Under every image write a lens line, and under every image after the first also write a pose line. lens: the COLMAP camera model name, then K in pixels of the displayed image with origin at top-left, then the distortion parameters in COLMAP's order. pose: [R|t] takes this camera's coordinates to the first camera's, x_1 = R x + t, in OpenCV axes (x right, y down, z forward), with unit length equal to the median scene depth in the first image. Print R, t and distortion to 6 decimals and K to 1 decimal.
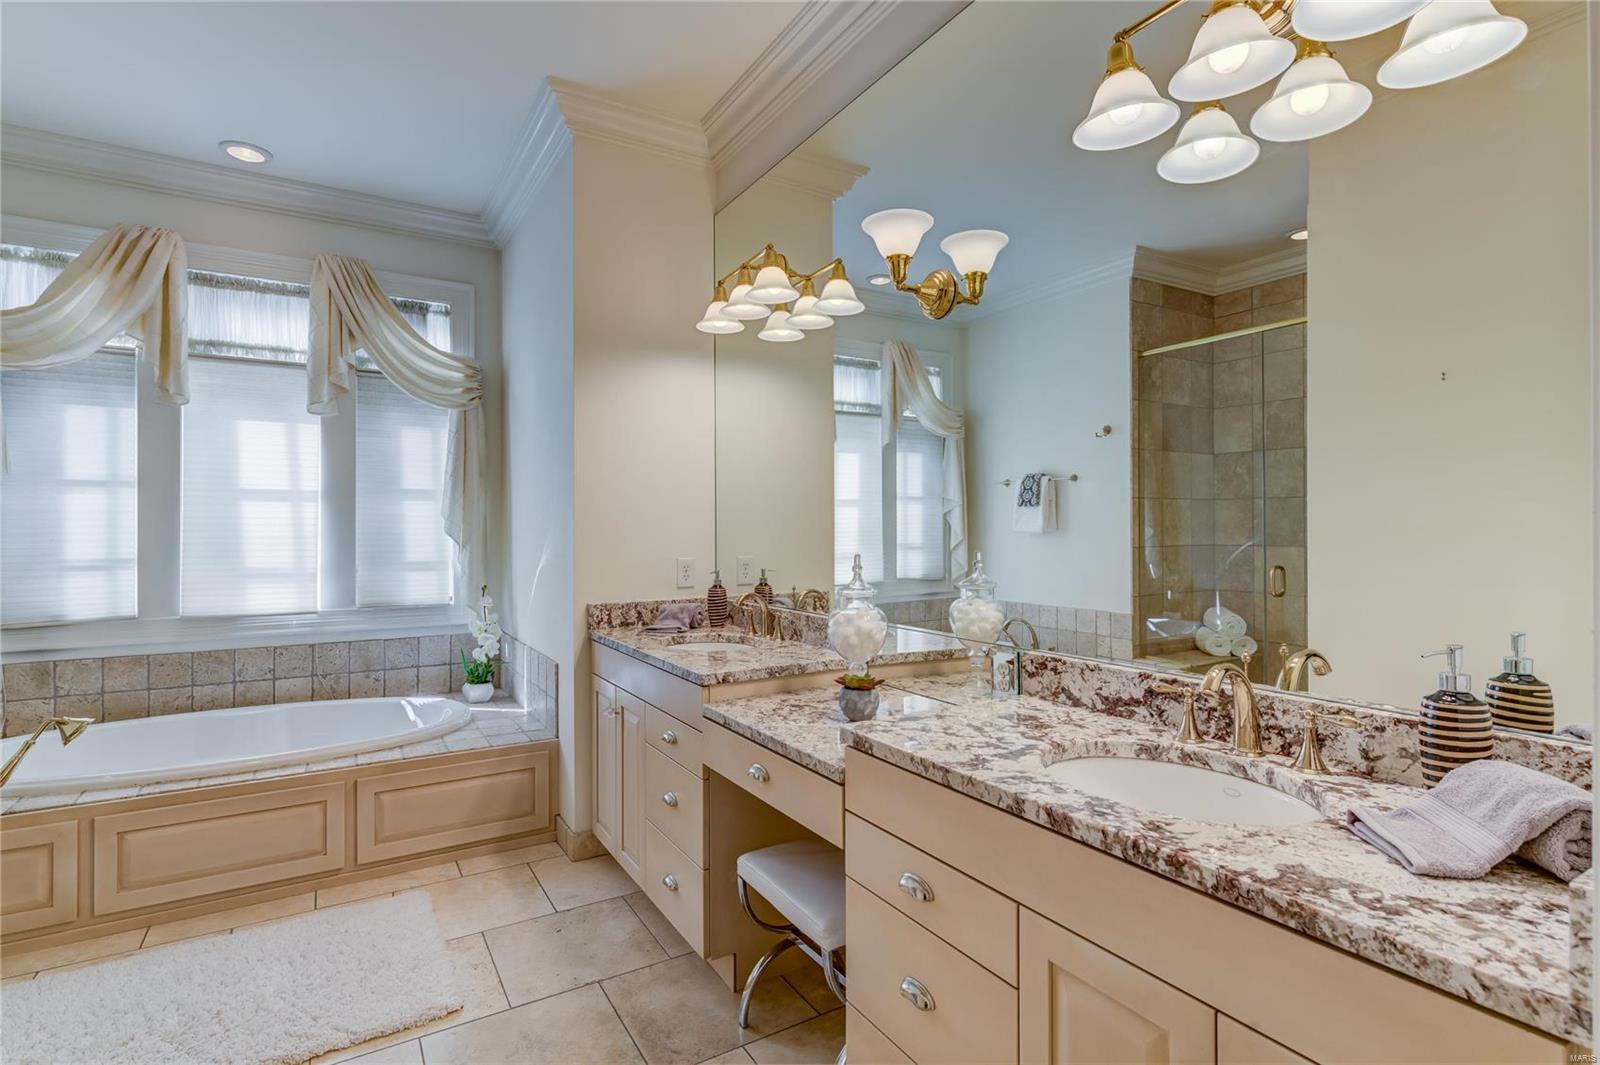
lens RADIAL K [[790.5, 0, 800.6], [0, 790.5, 519.6], [0, 0, 1]] dist [0.000197, 0.000132]
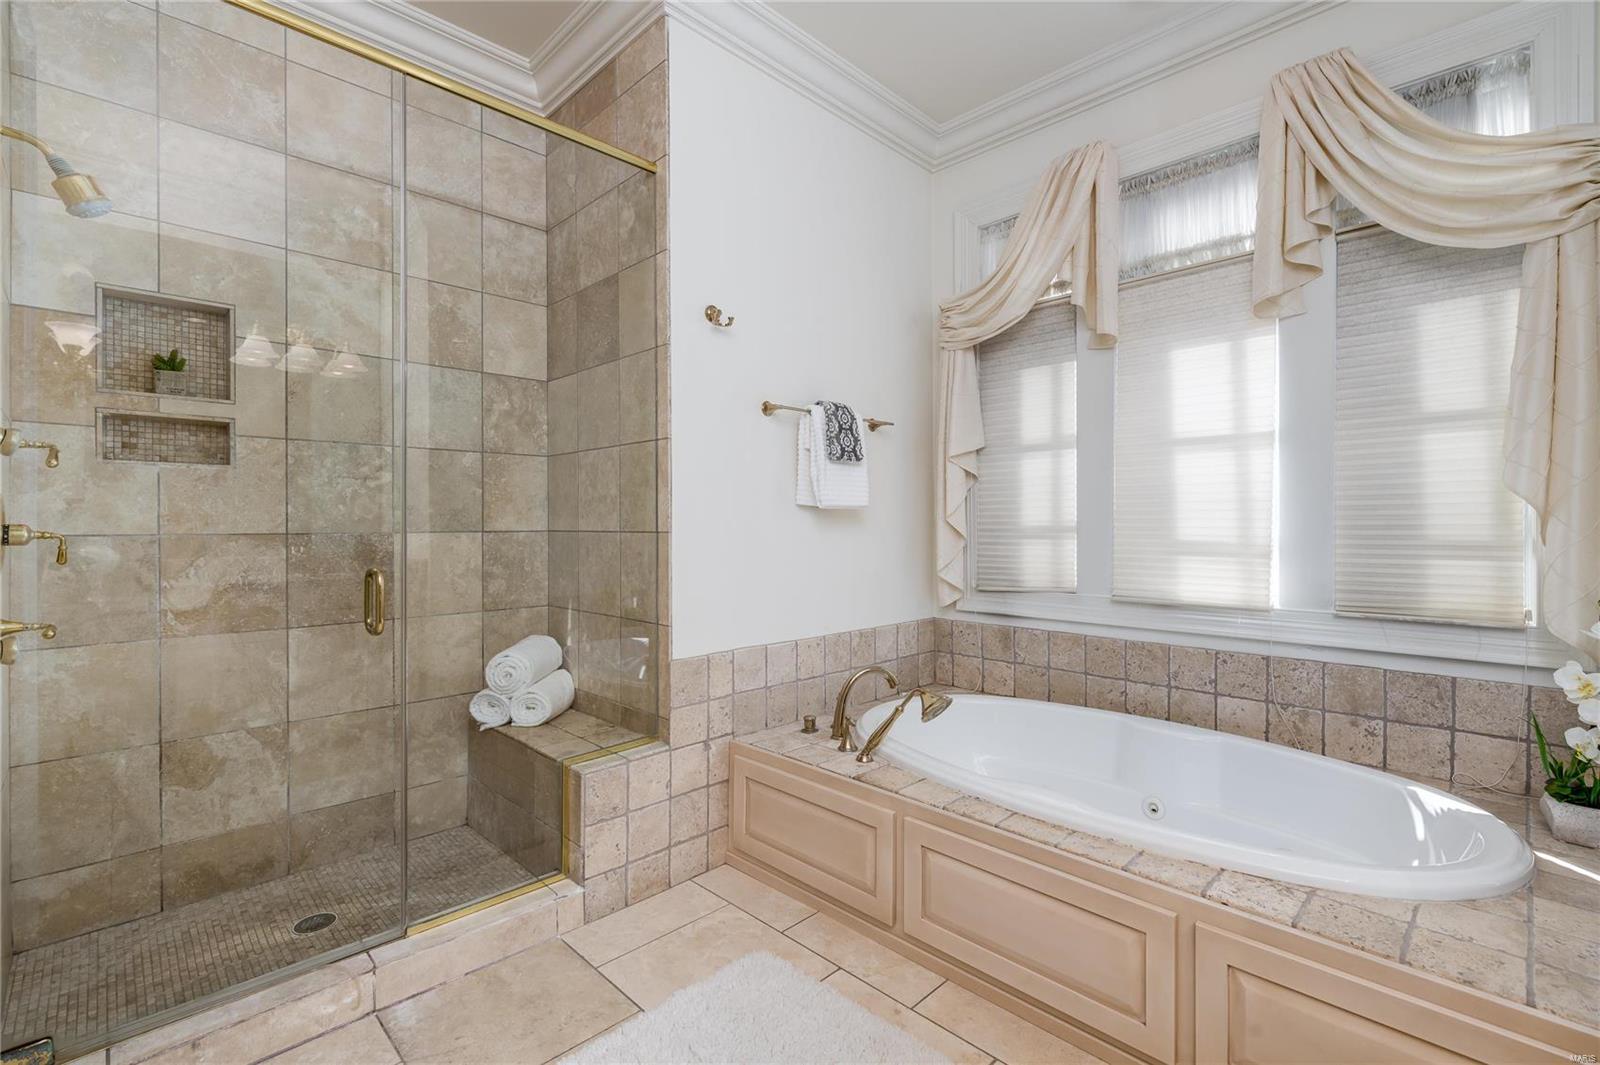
lens RADIAL K [[719.5, 0, 801.9], [0, 719.5, 527.8], [0, 0, 1]] dist [-0.000120, -0.000434]
pose [[0.240114, 0.007728, -0.970714, -0.112219], [0.008824, 0.999910, 0.010143, 0.037747], [0.970705, -0.011001, 0.240024, 0.472713]]
